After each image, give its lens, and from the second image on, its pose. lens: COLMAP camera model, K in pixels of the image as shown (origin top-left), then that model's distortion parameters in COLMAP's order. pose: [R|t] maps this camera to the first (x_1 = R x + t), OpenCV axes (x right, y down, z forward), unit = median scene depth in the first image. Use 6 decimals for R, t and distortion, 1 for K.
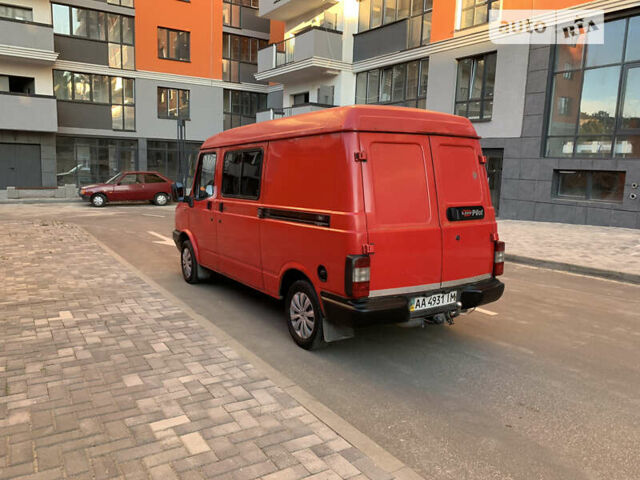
lens RADIAL K [[502.1, 0, 319.9], [0, 502.1, 240.1], [0, 0, 1]] dist [0.007467, 0.002739]
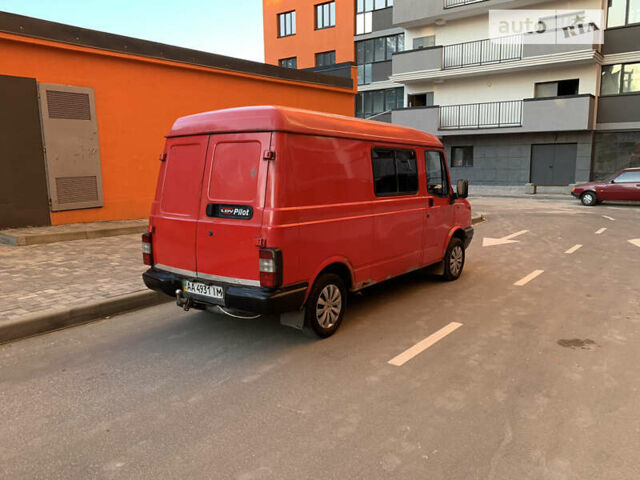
lens RADIAL K [[502.1, 0, 320.2], [0, 502.1, 240.6], [0, 0, 1]] dist [0.007467, 0.002739]
pose [[0.319835, 0.120974, -0.939718, 1.238266], [-0.115485, 0.989398, 0.088064, -0.100398], [0.940409, 0.080358, 0.330415, 0.827823]]
